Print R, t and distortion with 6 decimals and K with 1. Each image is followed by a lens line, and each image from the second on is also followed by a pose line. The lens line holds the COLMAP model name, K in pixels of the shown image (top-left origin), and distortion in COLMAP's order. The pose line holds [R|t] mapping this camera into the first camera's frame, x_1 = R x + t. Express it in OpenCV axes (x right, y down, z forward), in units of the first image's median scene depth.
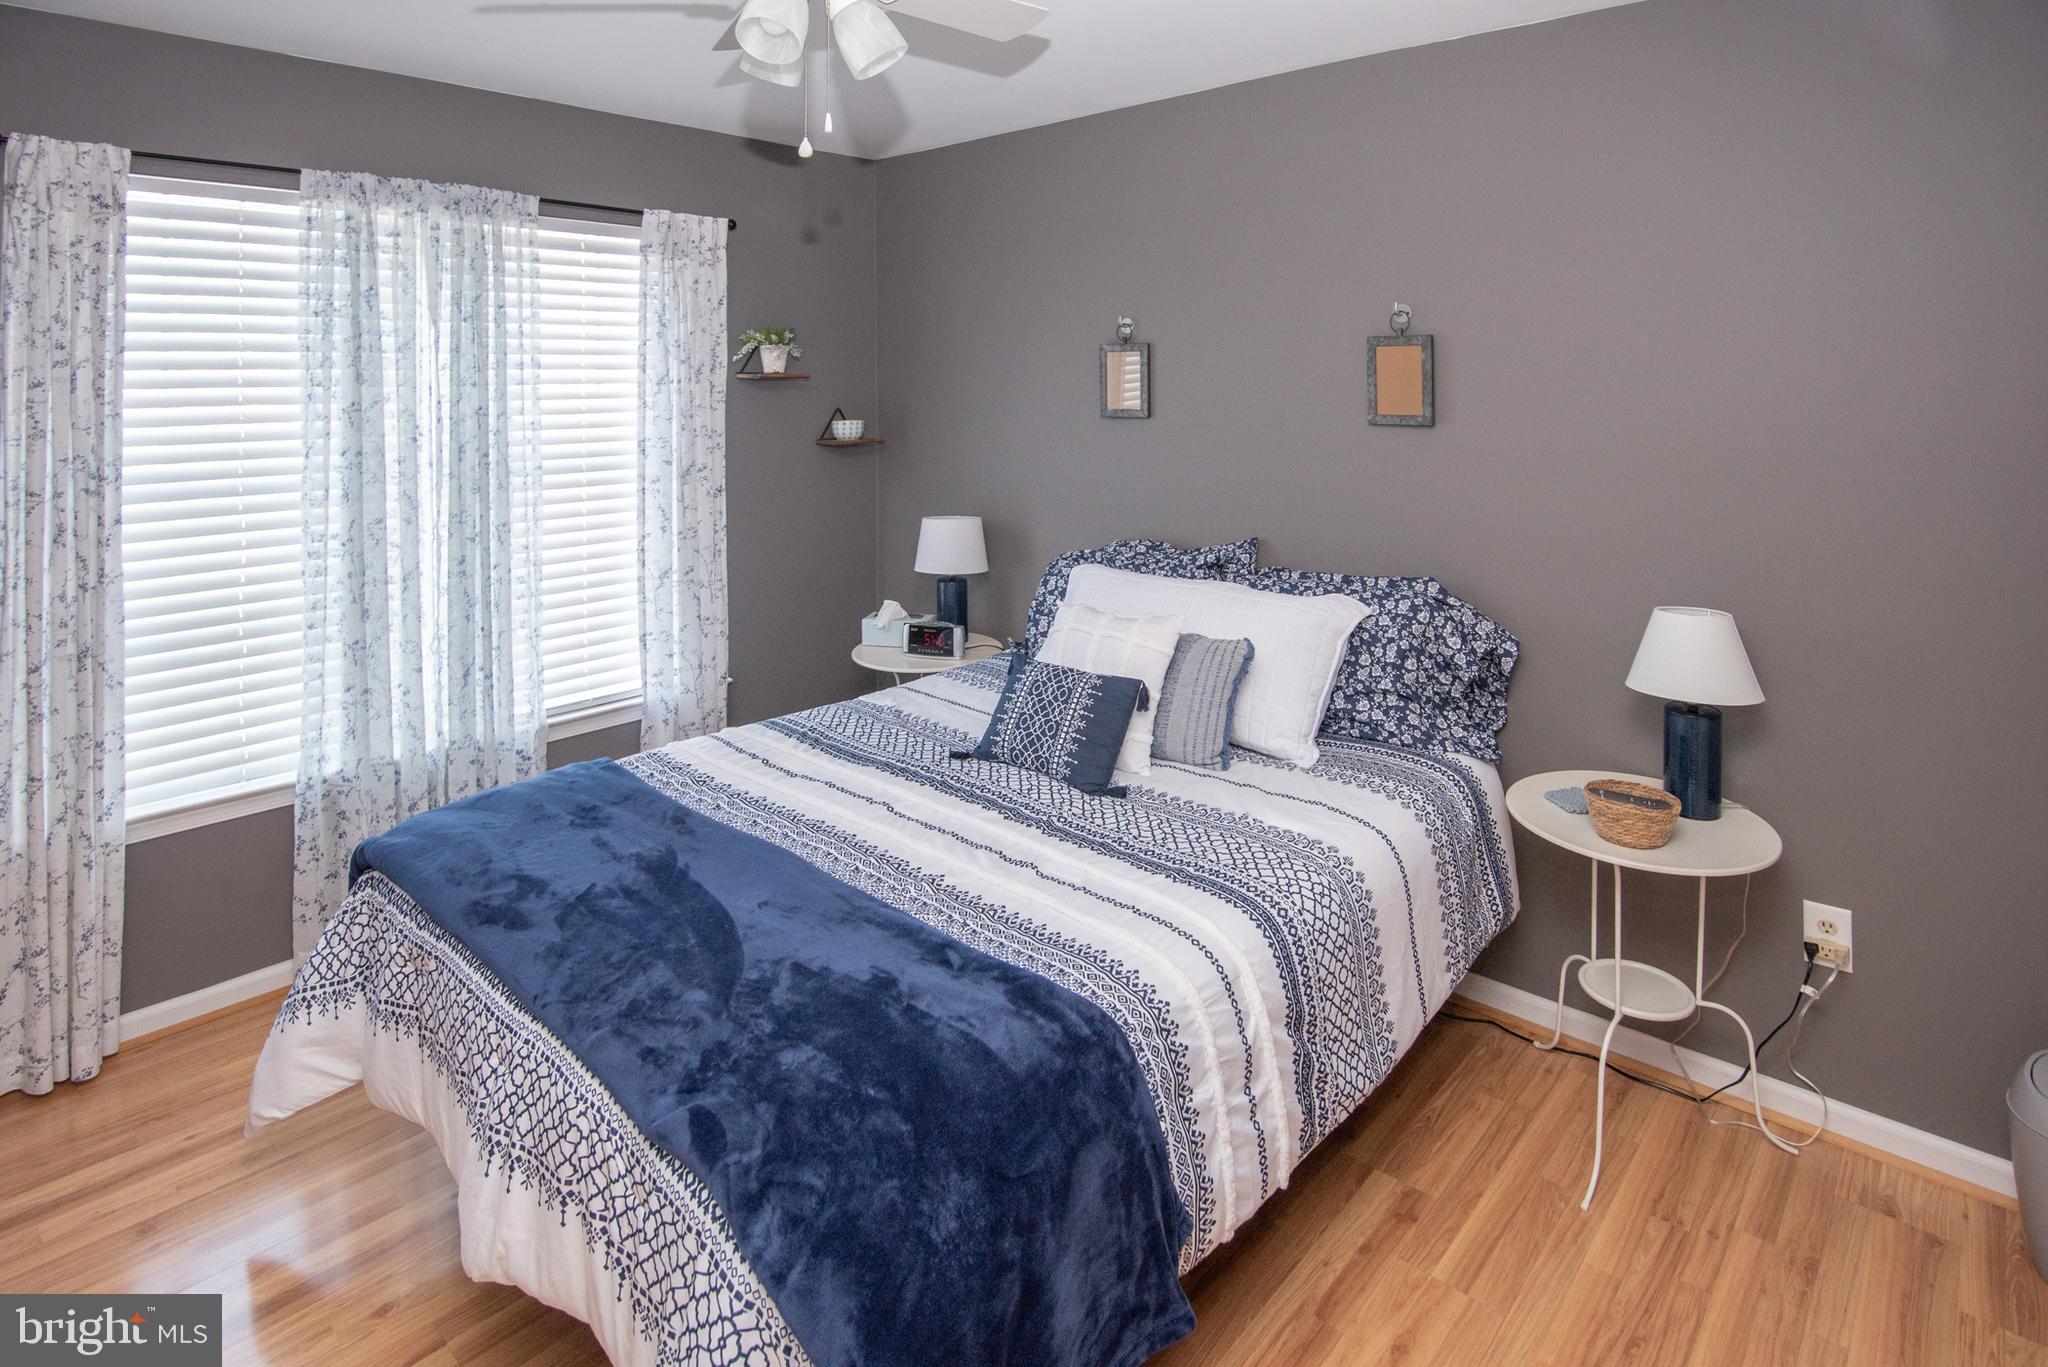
lens RADIAL K [[1088.2, 0, 1024.0], [0, 1088.2, 683.5], [0, 0, 1]] dist [-0.014898, -0.003048]
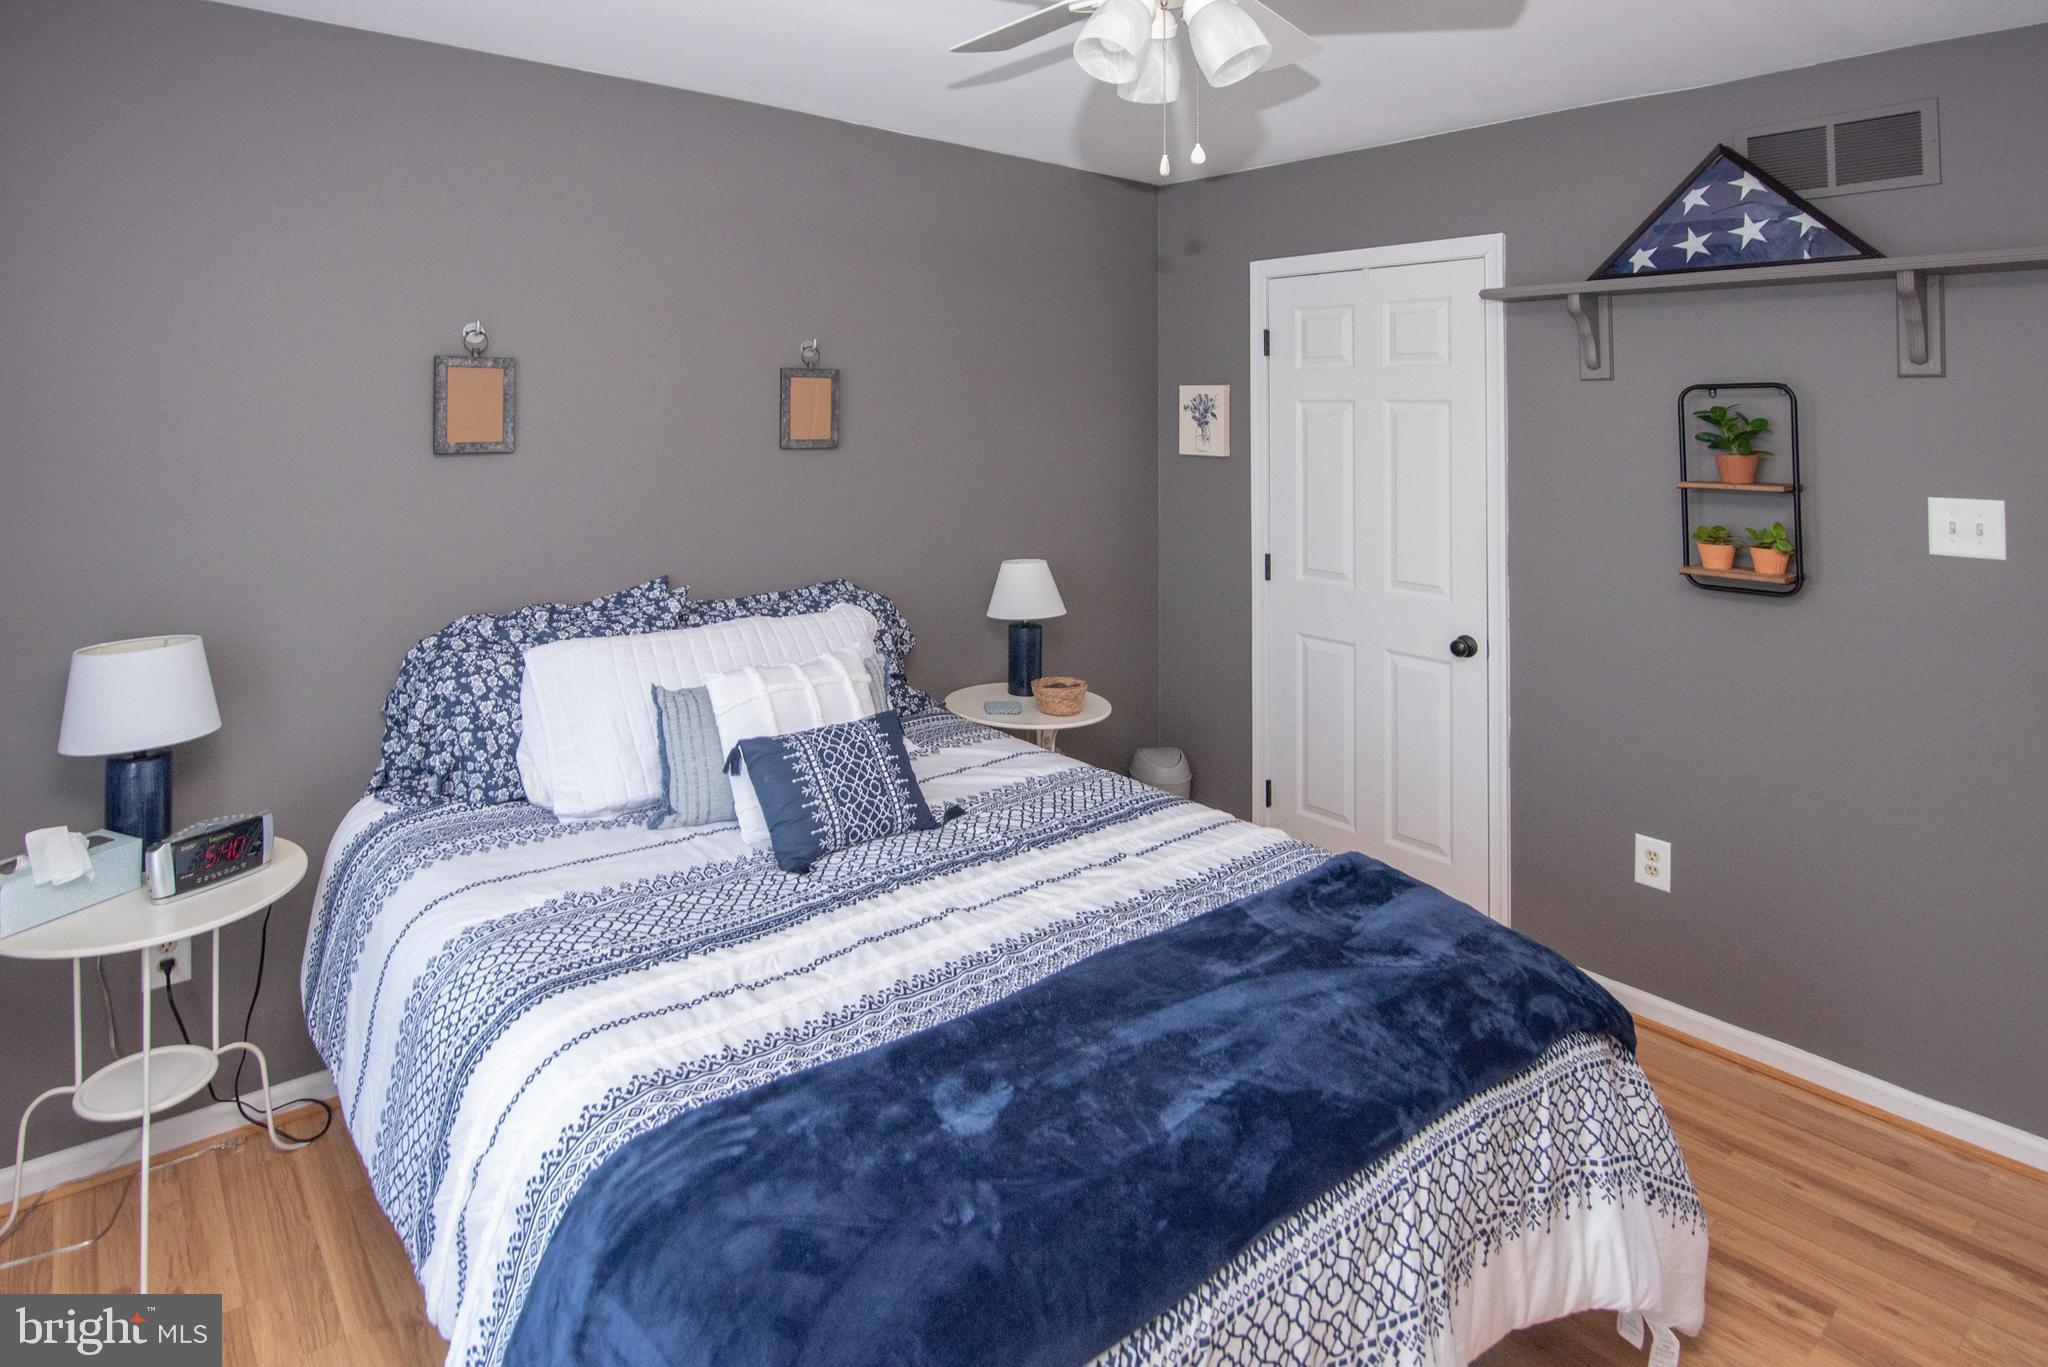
lens RADIAL K [[1088.2, 0, 1024.0], [0, 1088.2, 683.5], [0, 0, 1]] dist [-0.014898, -0.003048]
pose [[0.134197, -0.240893, 0.961229, -0.759099], [0.247818, 0.947340, 0.202814, -0.182045], [-0.959467, 0.210993, 0.186827, 0.636333]]
